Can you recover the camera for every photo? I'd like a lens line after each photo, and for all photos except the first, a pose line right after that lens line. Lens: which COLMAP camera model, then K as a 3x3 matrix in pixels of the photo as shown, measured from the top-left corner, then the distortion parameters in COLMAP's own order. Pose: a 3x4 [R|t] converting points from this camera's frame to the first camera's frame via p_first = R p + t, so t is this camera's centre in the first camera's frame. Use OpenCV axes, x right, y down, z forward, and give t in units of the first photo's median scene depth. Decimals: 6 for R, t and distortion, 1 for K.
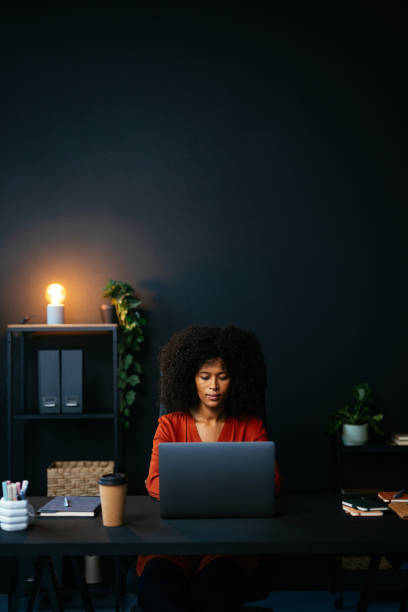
lens RADIAL K [[901.1, 0, 204.0], [0, 901.1, 306.0], [0, 0, 1]] dist [-0.005170, 0.092983]
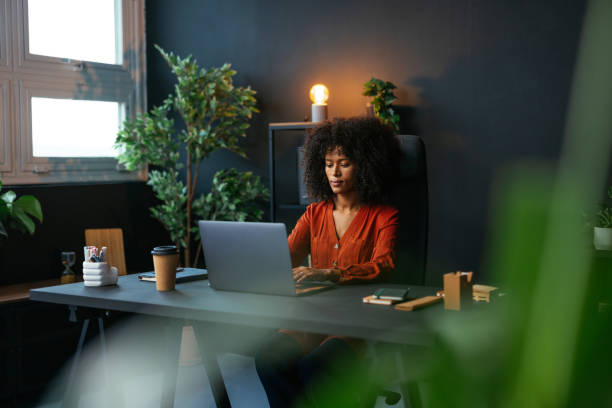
lens RADIAL K [[879.8, 0, 306.0], [0, 879.8, 204.0], [0, 0, 1]] dist [0.001161, 0.054886]
pose [[0.836336, 0.027527, -0.547525, 0.402190], [0.023836, 0.995968, 0.086481, 0.026060], [0.547698, -0.085378, 0.832308, 0.110116]]
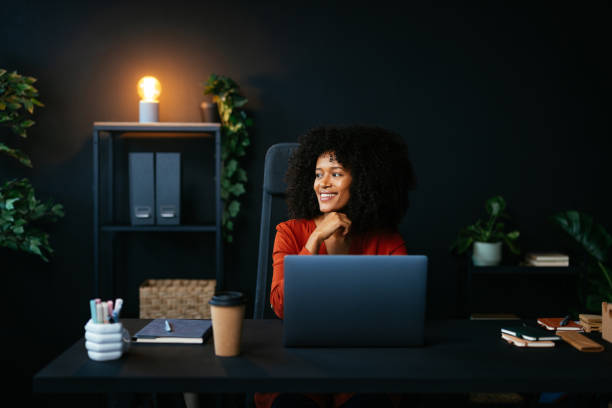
lens RADIAL K [[901.1, 0, 306.0], [0, 901.1, 204.0], [0, 0, 1]] dist [-0.005170, 0.092983]
pose [[0.999698, 0.014250, 0.020005, -0.029660], [-0.015814, 0.996643, 0.080323, 0.025576], [-0.018793, -0.080615, 0.996568, 0.123457]]
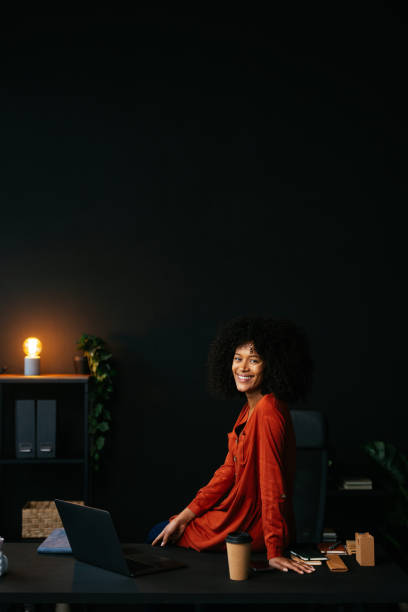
lens RADIAL K [[892.7, 0, 204.0], [0, 892.7, 306.0], [0, 0, 1]] dist [-0.011149, 0.084723]
pose [[0.999670, 0.012355, 0.022541, 0.017268], [-0.012044, 0.999831, -0.013862, -0.050871], [-0.022708, 0.013586, 0.999650, -0.081019]]
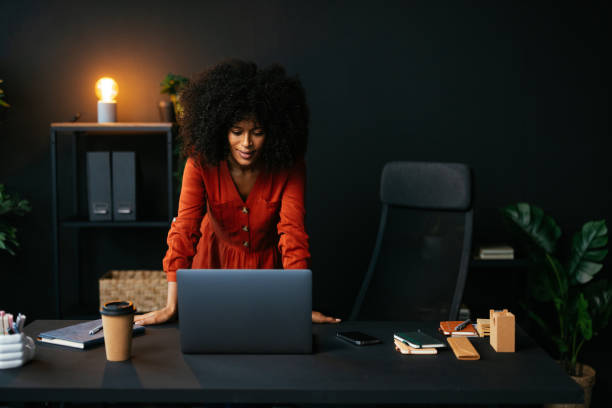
lens RADIAL K [[892.7, 0, 306.0], [0, 892.7, 204.0], [0, 0, 1]] dist [-0.011149, 0.084723]
pose [[0.999712, 0.010554, -0.021563, 0.056493], [-0.007904, 0.992807, 0.119462, -0.007795], [0.022669, -0.119257, 0.992605, 0.101916]]
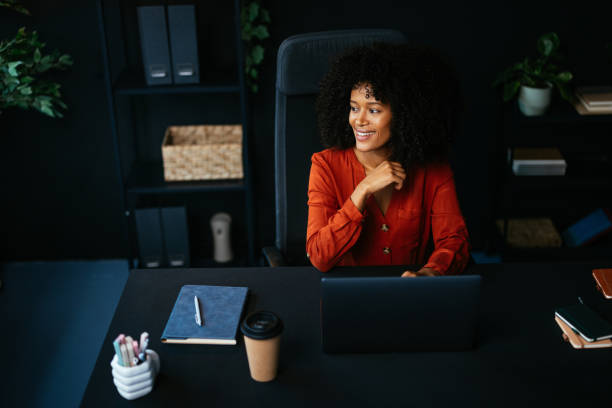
lens RADIAL K [[892.7, 0, 306.0], [0, 892.7, 204.0], [0, 0, 1]] dist [-0.011149, 0.084723]
pose [[0.999926, -0.010281, -0.006474, -0.035935], [0.012098, 0.891743, 0.452381, -0.140960], [0.001122, -0.452426, 0.891801, 0.238607]]
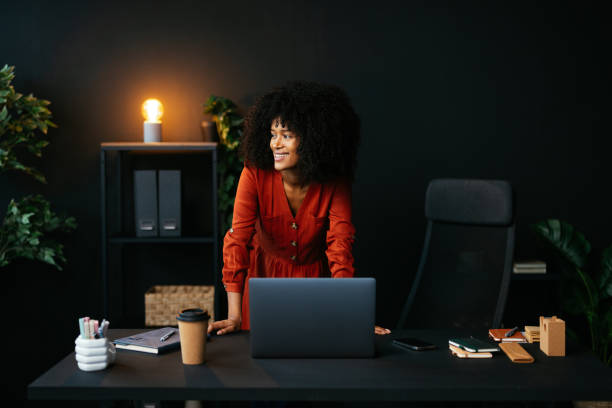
lens RADIAL K [[906.9, 0, 306.0], [0, 906.9, 204.0], [0, 0, 1]] dist [-0.000697, 0.005156]
pose [[0.999717, 0.007983, -0.022390, 0.017288], [-0.005810, 0.995413, 0.095493, -0.007317], [0.023050, -0.095336, 0.995178, 0.054473]]
